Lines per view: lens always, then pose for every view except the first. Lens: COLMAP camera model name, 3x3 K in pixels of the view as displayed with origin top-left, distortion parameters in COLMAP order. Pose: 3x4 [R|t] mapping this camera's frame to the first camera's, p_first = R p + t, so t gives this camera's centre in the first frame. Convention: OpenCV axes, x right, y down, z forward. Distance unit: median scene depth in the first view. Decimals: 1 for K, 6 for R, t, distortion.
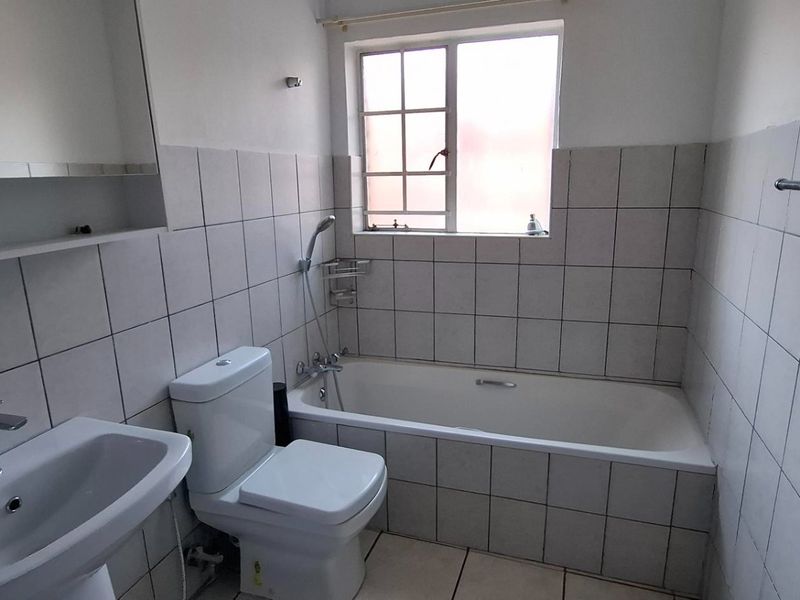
lens RADIAL K [[524.3, 0, 398.7], [0, 524.3, 304.1], [0, 0, 1]] dist [-0.000485, 0.000192]
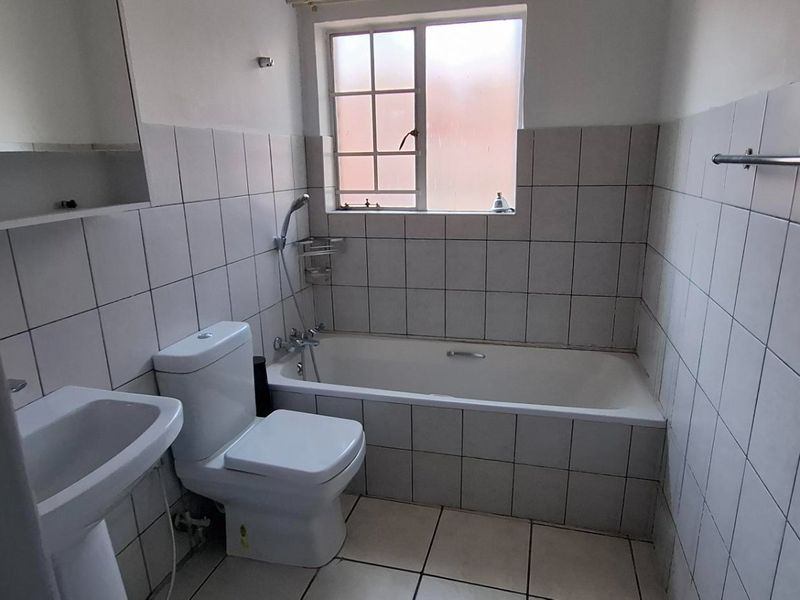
lens RADIAL K [[509.8, 0, 402.5], [0, 509.8, 298.6], [0, 0, 1]] dist [-0.005833, 0.000964]
pose [[0.998038, -0.016862, 0.060303, -0.003424], [0.014915, 0.999358, 0.032583, 0.007340], [-0.060814, -0.031619, 0.997648, -0.015367]]
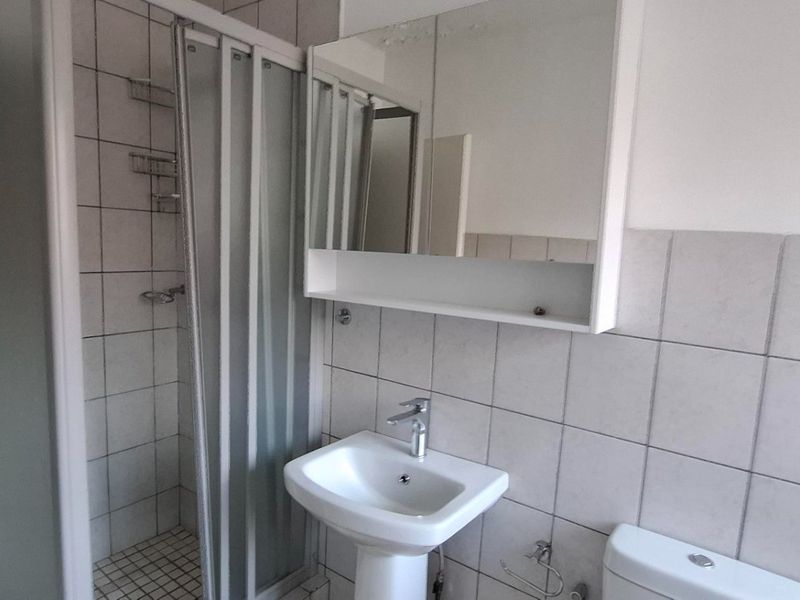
lens RADIAL K [[524.3, 0, 398.7], [0, 524.3, 304.1], [0, 0, 1]] dist [-0.000485, 0.000192]
pose [[-0.295721, 0.128663, -0.946570, 0.209433], [-0.264504, 0.941118, 0.210556, -0.136387], [0.917925, 0.312637, -0.244277, 0.456182]]
